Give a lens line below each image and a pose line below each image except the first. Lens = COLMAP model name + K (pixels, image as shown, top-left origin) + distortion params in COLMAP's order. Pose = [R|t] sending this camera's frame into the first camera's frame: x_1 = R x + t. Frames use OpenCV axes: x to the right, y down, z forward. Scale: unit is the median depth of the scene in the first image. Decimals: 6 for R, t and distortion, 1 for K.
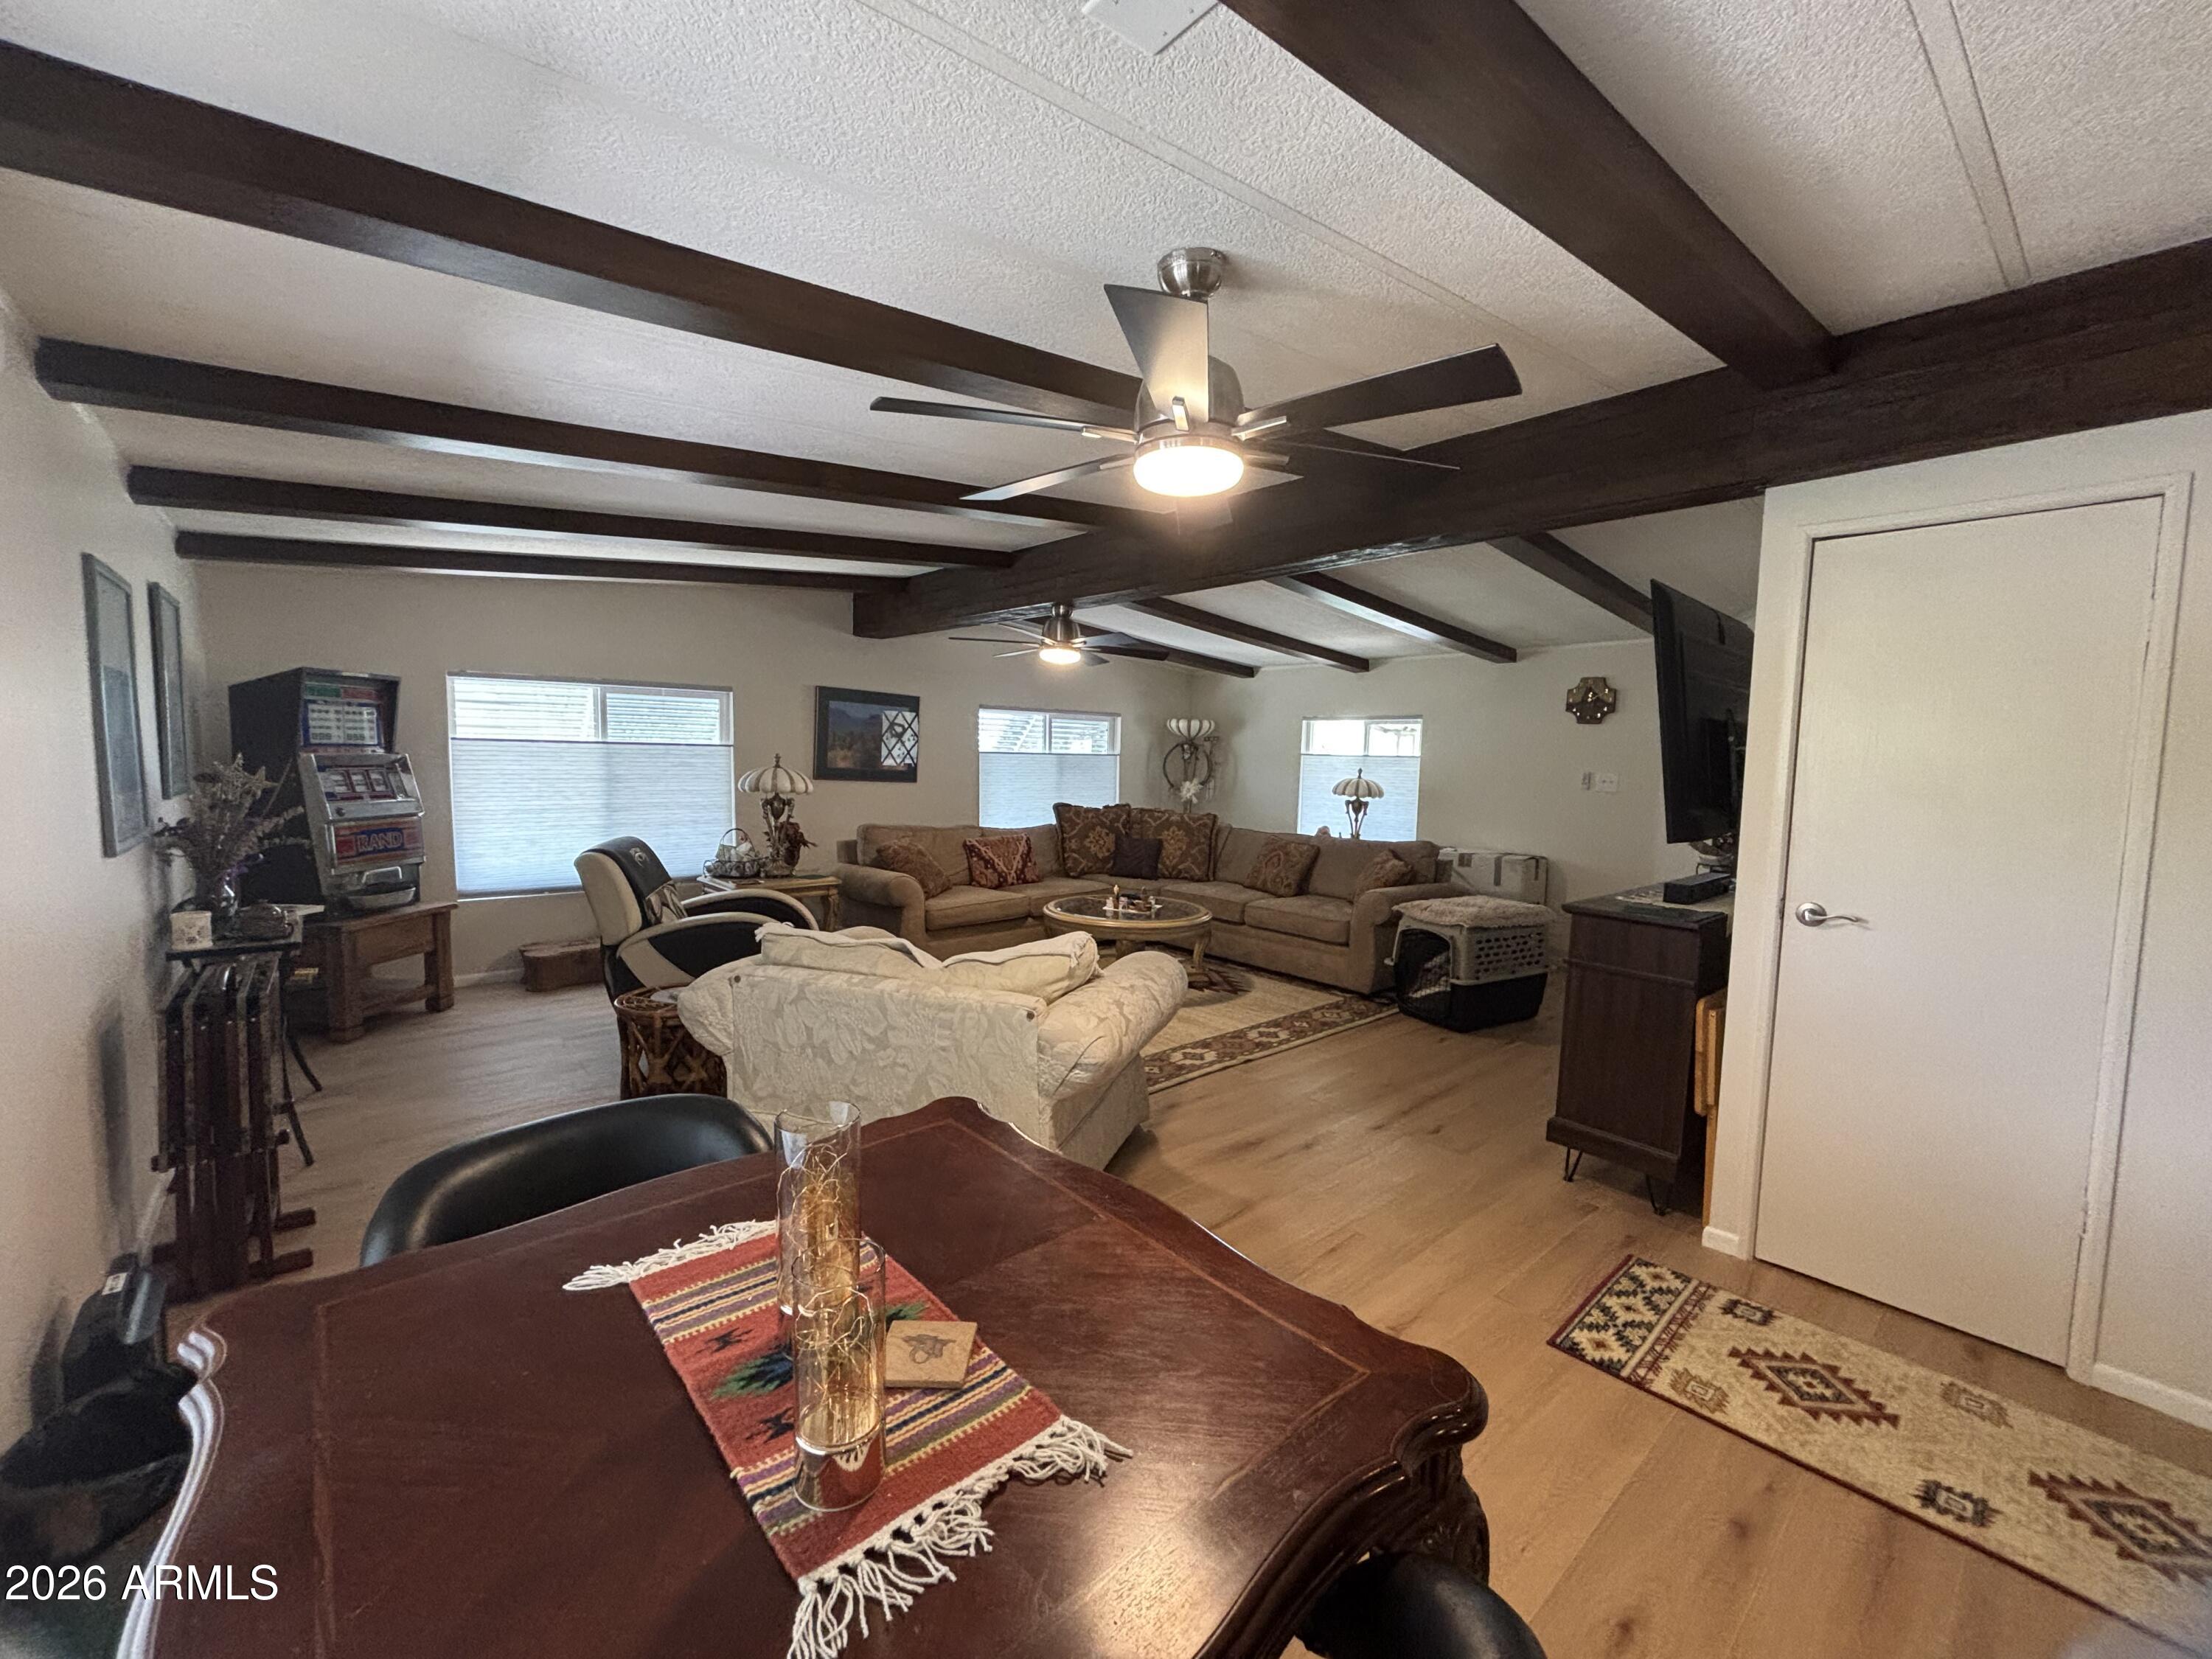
lens RADIAL K [[891.8, 0, 1107.0], [0, 891.8, 824.8], [0, 0, 1]] dist [0.001375, 0.000686]
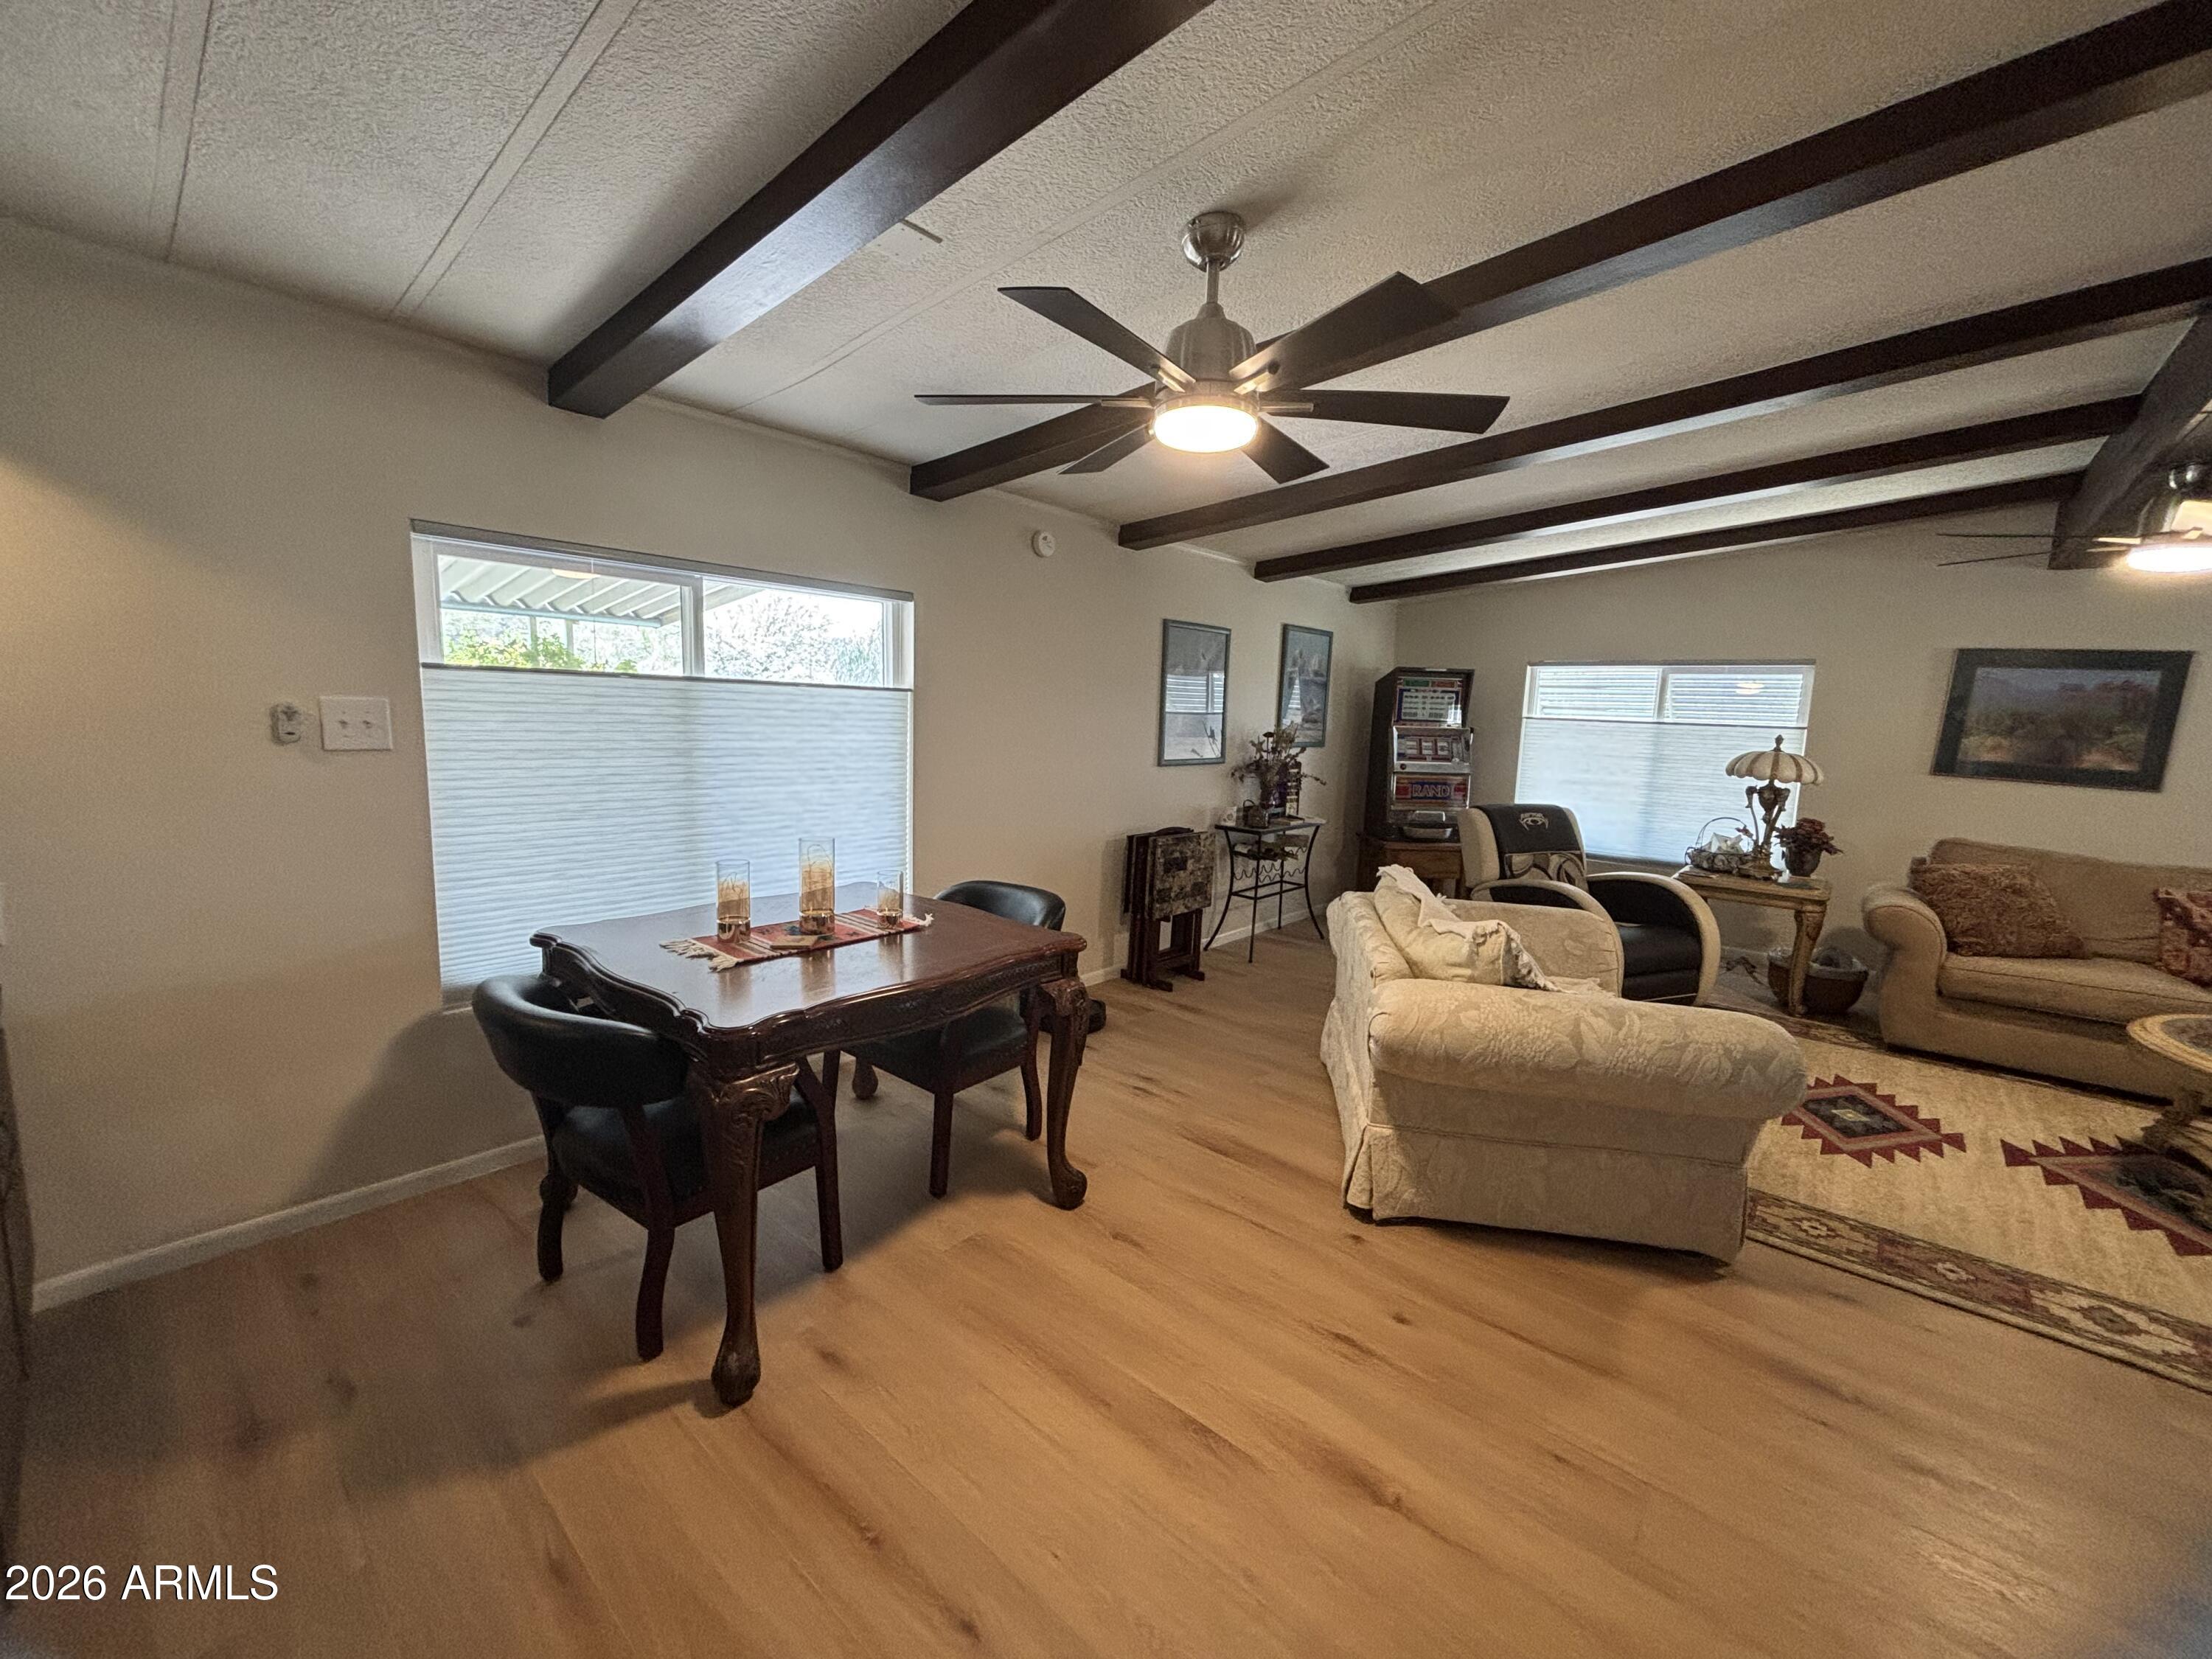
lens RADIAL K [[891.8, 0, 1105.4], [0, 891.8, 823.9], [0, 0, 1]] dist [0.001375, 0.000686]
pose [[0.126973, 0.110198, -0.985766, 0.367917], [-0.110212, 0.989223, 0.096389, -0.006579], [0.985764, 0.096405, 0.137750, 0.243561]]
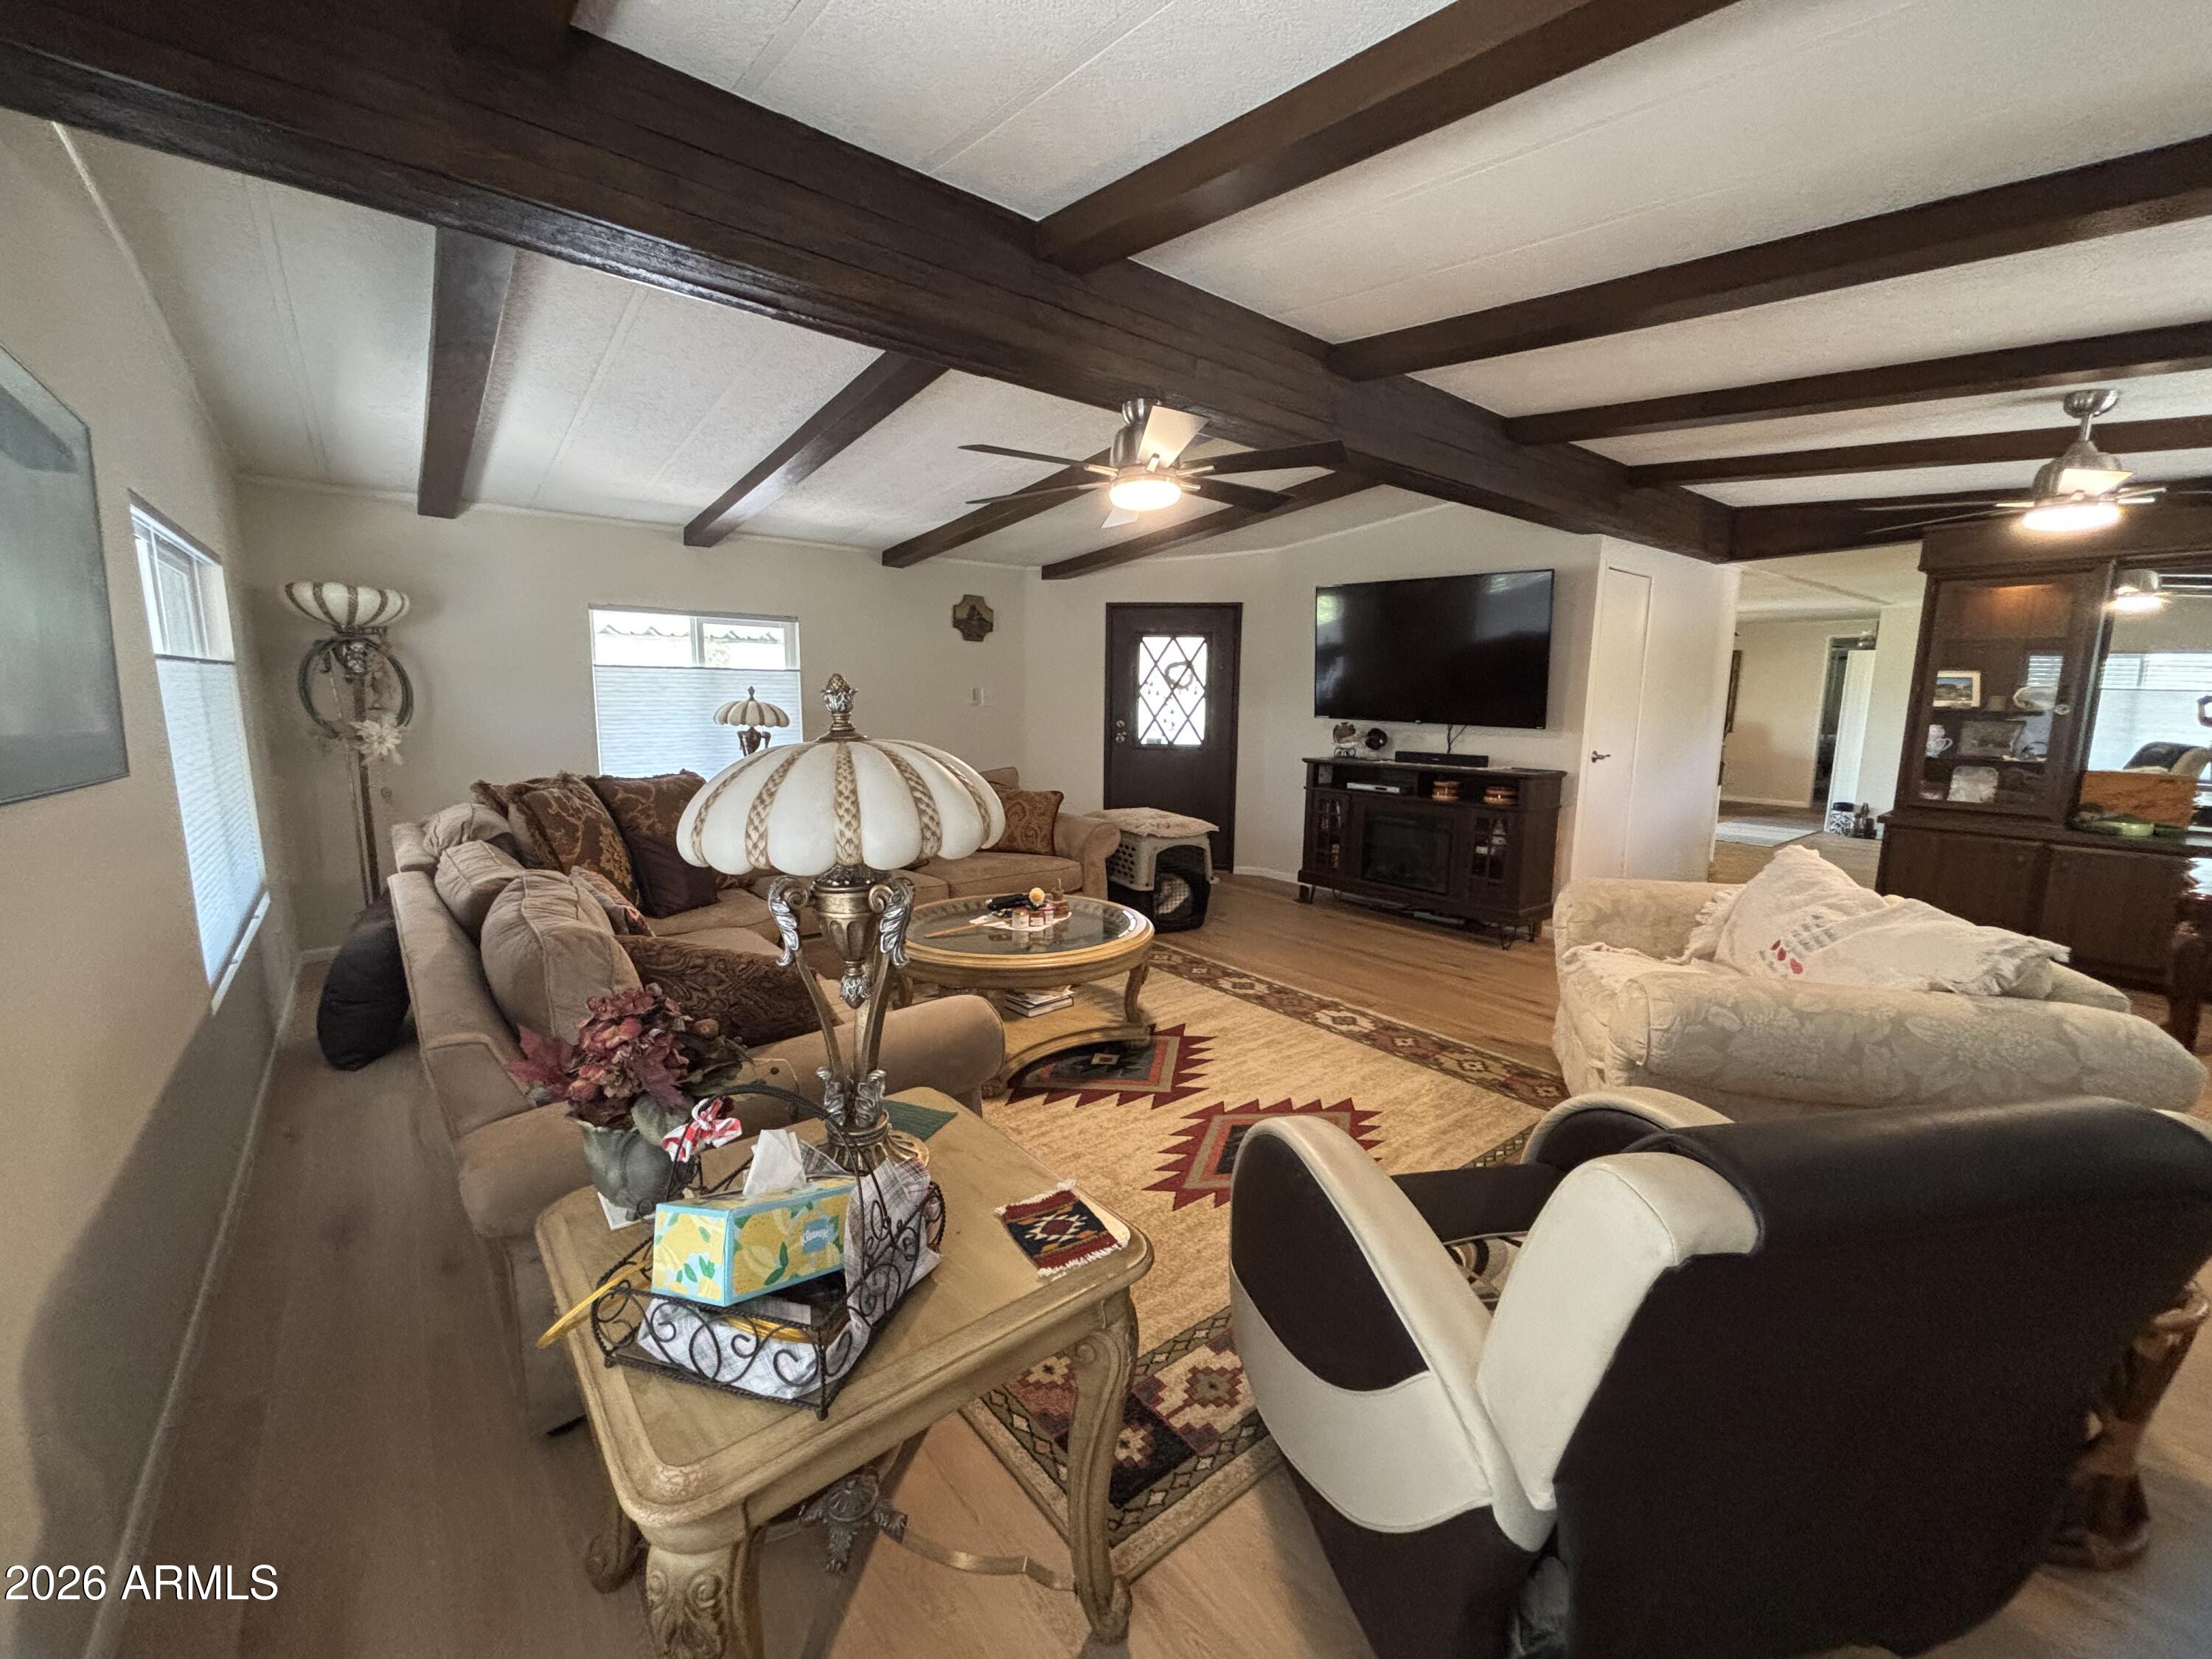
lens RADIAL K [[891.8, 0, 1106.1], [0, 891.8, 831.2], [0, 0, 1]] dist [0.001375, 0.000686]
pose [[0.040620, -0.174521, 0.983815, -0.549295], [0.068254, 0.982812, 0.171525, -0.066949], [-0.996841, 0.060182, 0.051834, 0.866212]]
